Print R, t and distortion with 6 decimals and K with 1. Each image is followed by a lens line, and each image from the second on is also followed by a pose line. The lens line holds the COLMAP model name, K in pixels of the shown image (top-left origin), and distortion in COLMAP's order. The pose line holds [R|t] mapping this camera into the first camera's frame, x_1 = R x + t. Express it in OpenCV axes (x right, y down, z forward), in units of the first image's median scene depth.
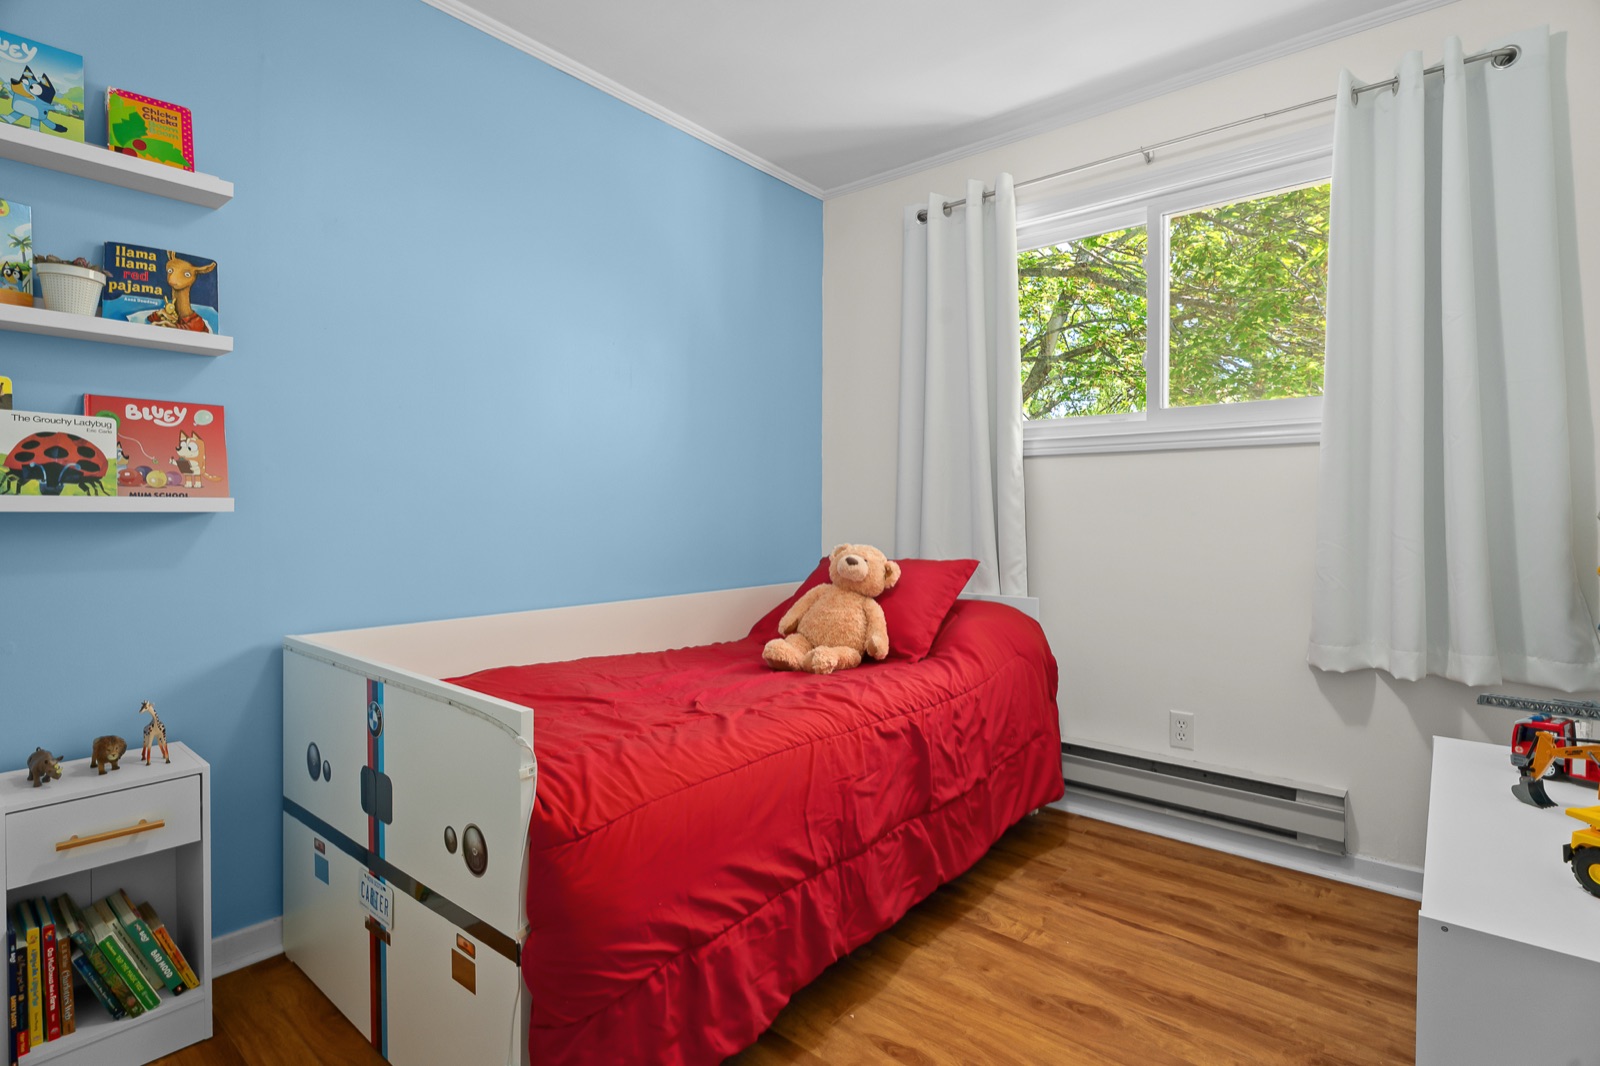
lens RADIAL K [[771.8, 0, 787.7], [0, 771.8, 515.7], [0, 0, 1]] dist [-0.005588, -0.001185]
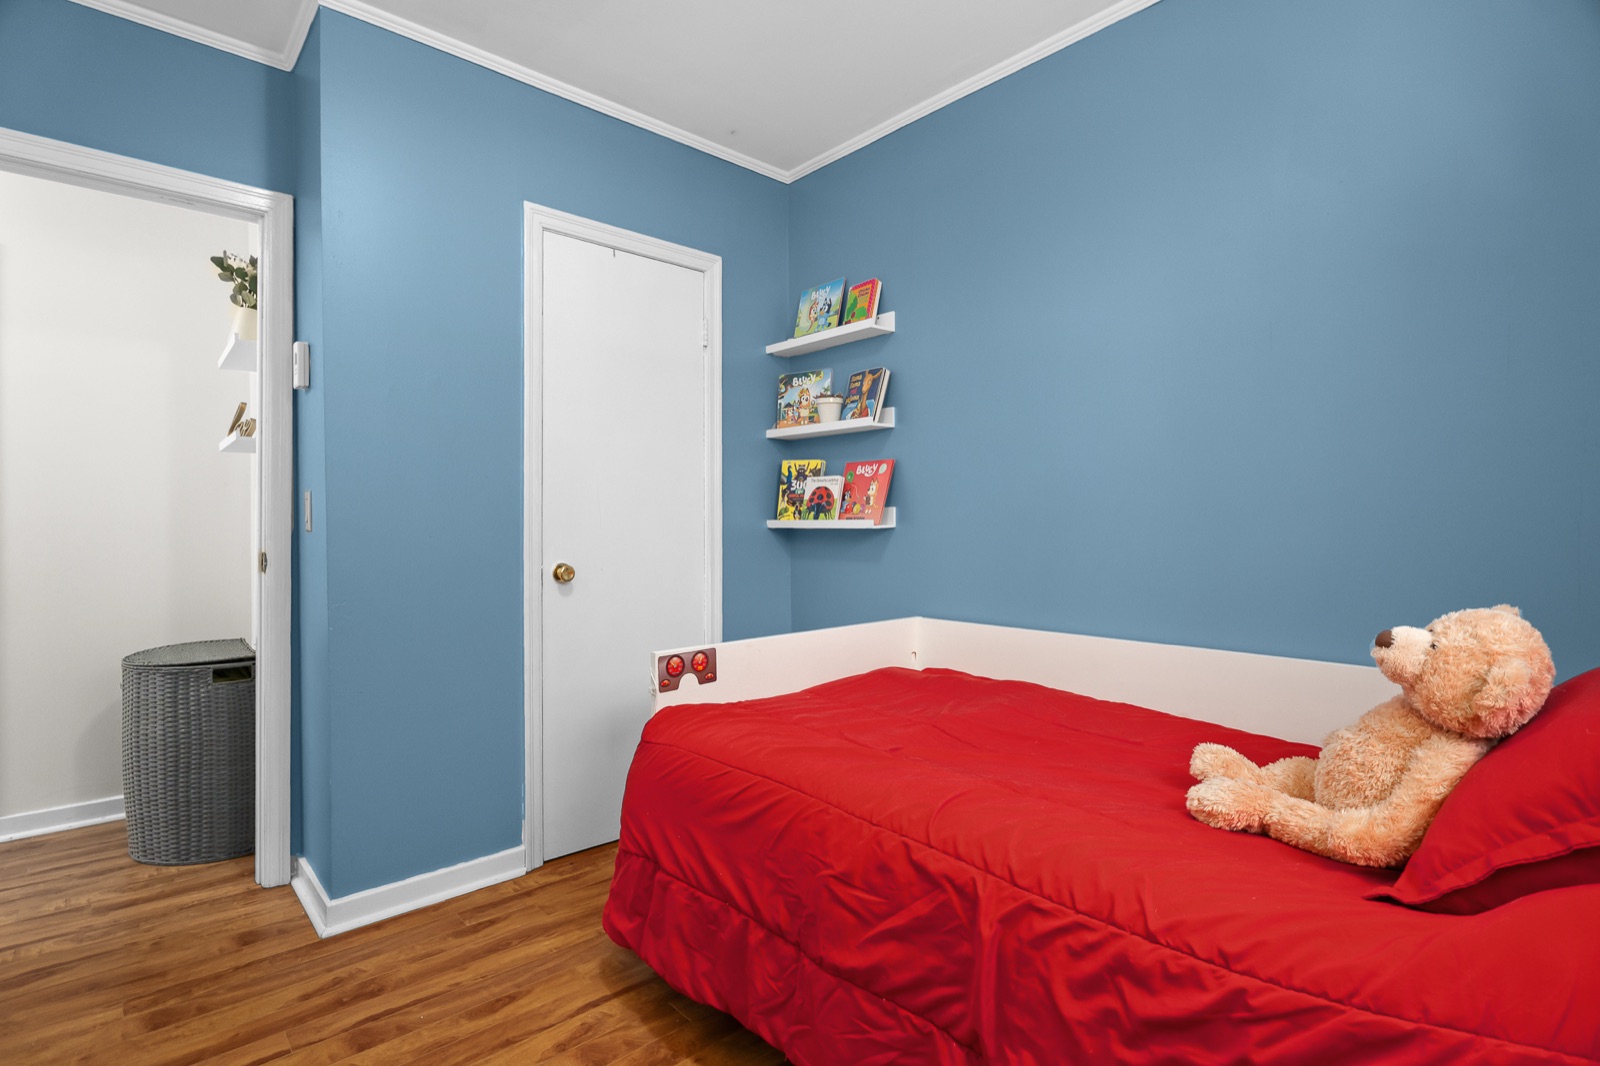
lens RADIAL K [[771.8, 0, 787.7], [0, 771.8, 515.7], [0, 0, 1]] dist [-0.005588, -0.001185]
pose [[-0.119614, -0.010495, -0.992765, 0.923566], [-0.002692, 0.999944, -0.010247, -0.015601], [0.992817, 0.001447, -0.119635, 1.103082]]
